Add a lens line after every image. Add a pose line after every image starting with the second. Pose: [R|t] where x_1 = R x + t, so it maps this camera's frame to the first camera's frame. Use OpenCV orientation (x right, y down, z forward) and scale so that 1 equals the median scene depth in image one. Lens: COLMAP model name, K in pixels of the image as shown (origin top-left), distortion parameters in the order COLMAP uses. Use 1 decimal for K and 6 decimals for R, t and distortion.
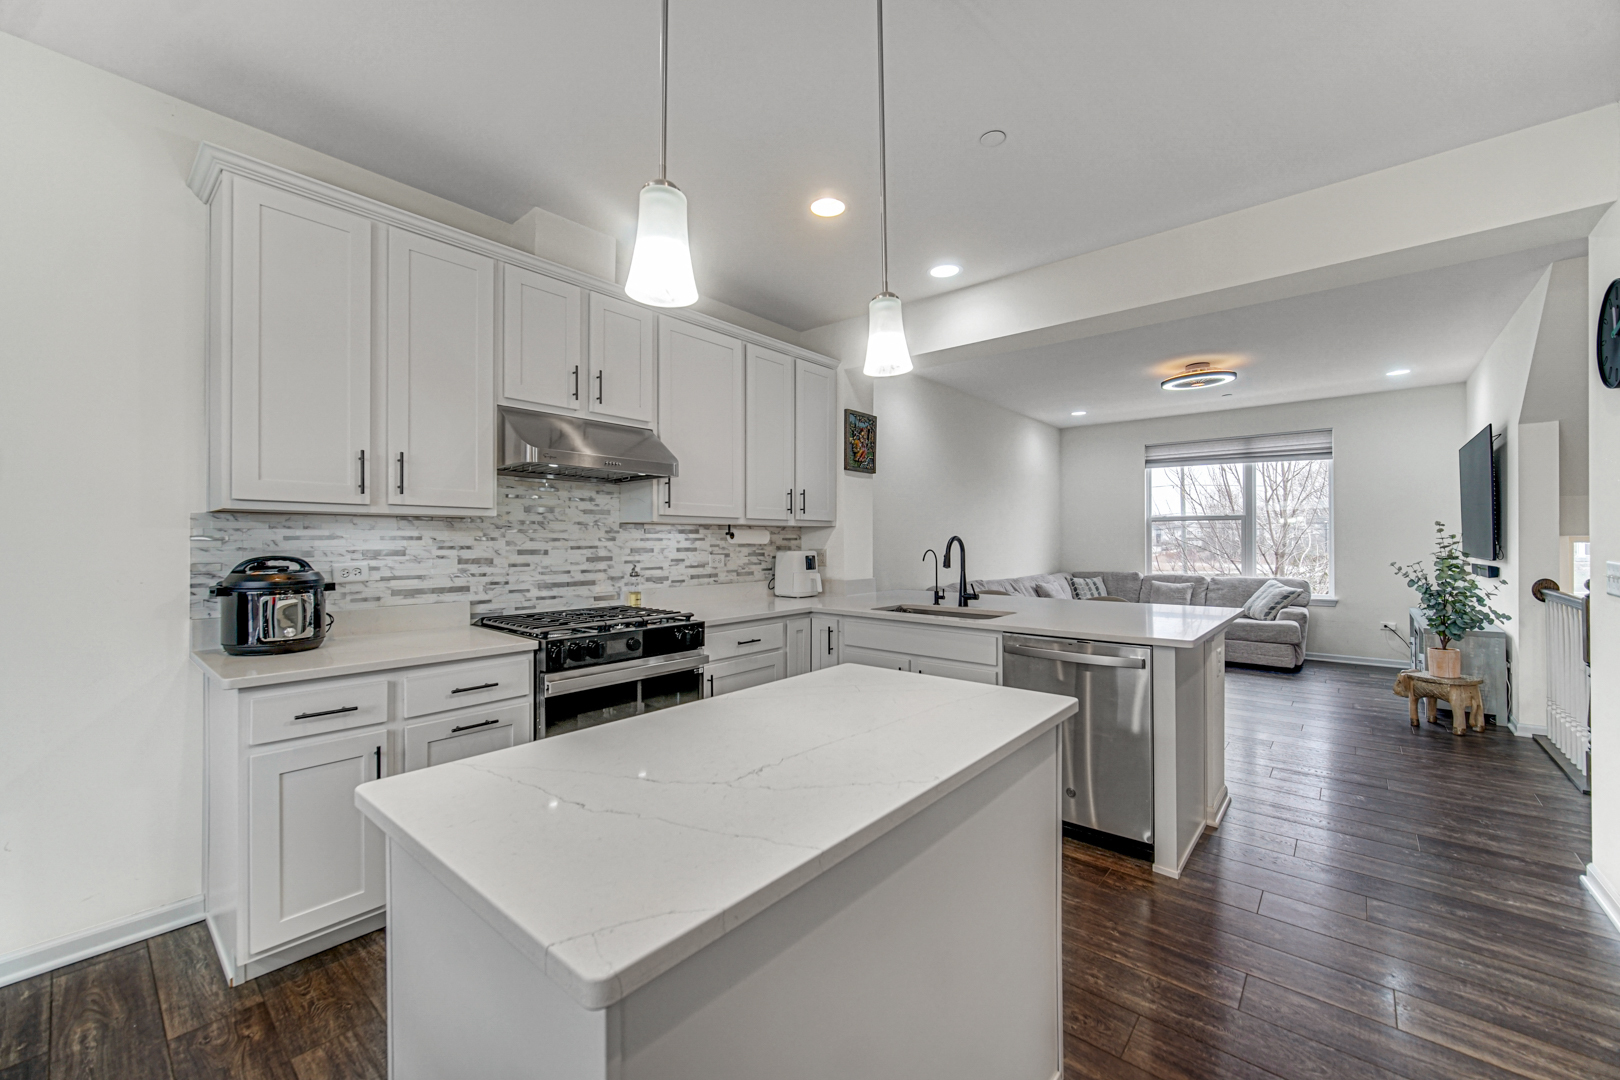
lens RADIAL K [[633.3, 0, 810.0], [0, 633.3, 540.0], [0, 0, 1]] dist [-0.000248, -0.000059]
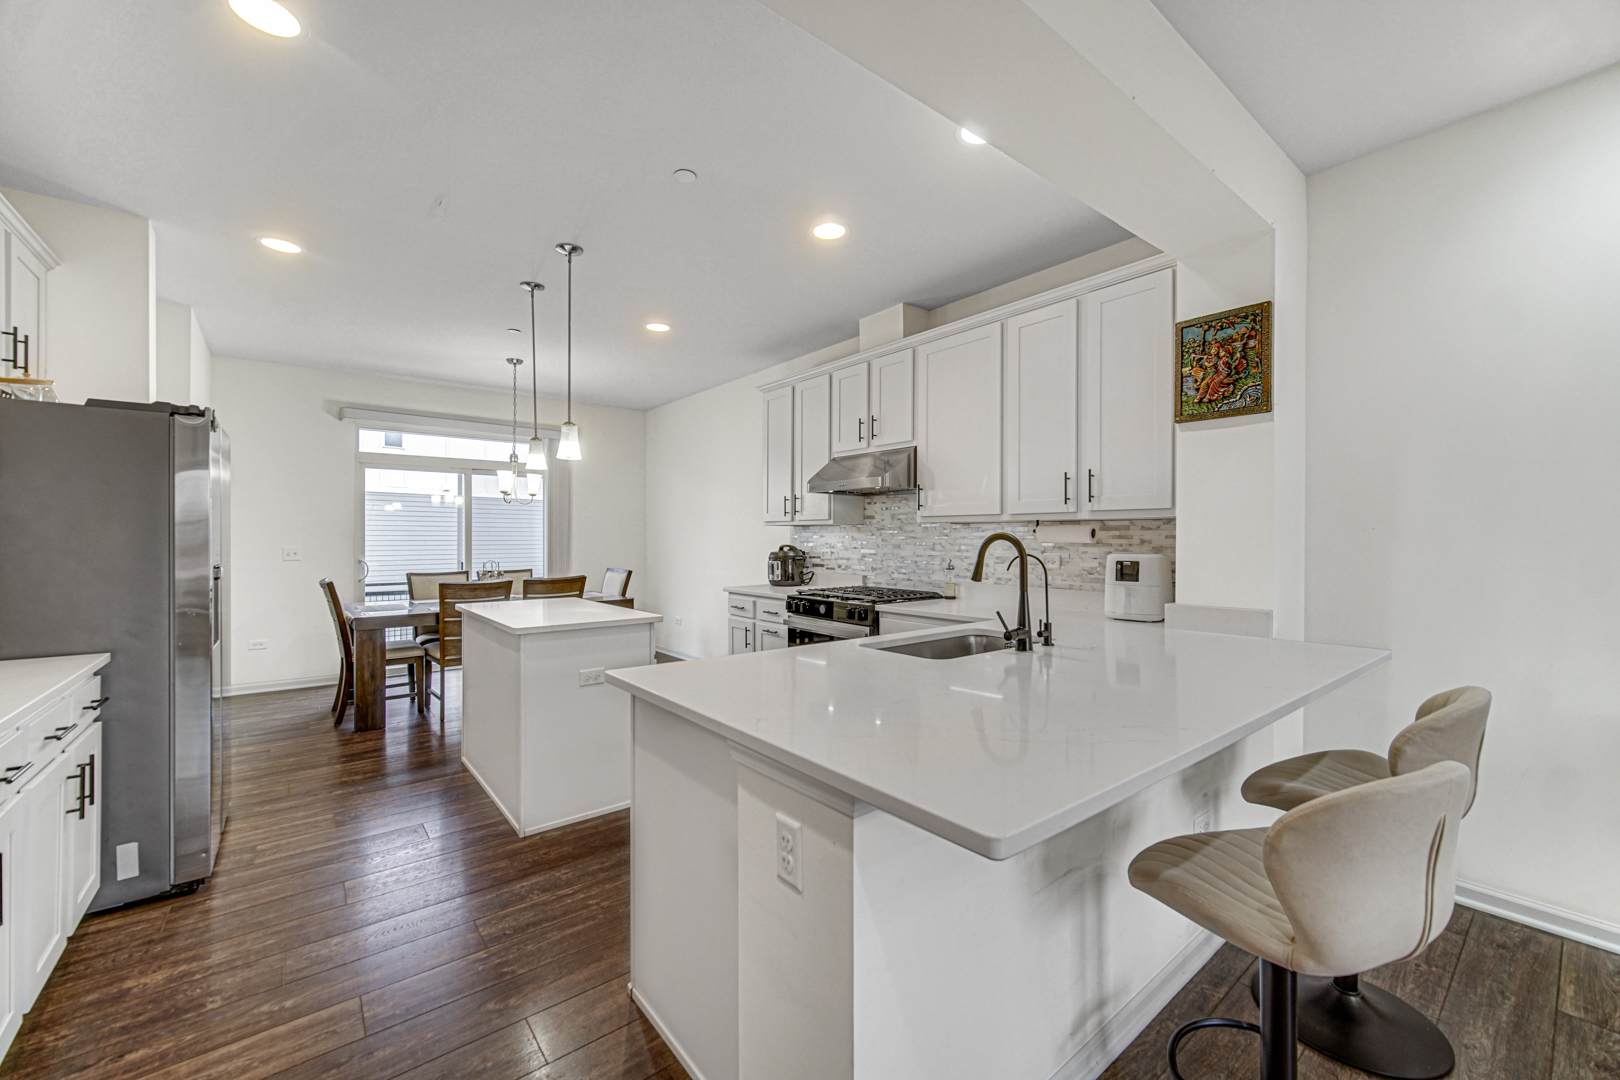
lens RADIAL K [[643.2, 0, 811.9], [0, 643.2, 525.7], [0, 0, 1]] dist [-0.019527, -0.000271]
pose [[-0.190118, -0.023847, -0.981472, 1.089161], [-0.004785, 0.999716, -0.023363, 0.007050], [0.981750, 0.000254, -0.190178, 1.151472]]
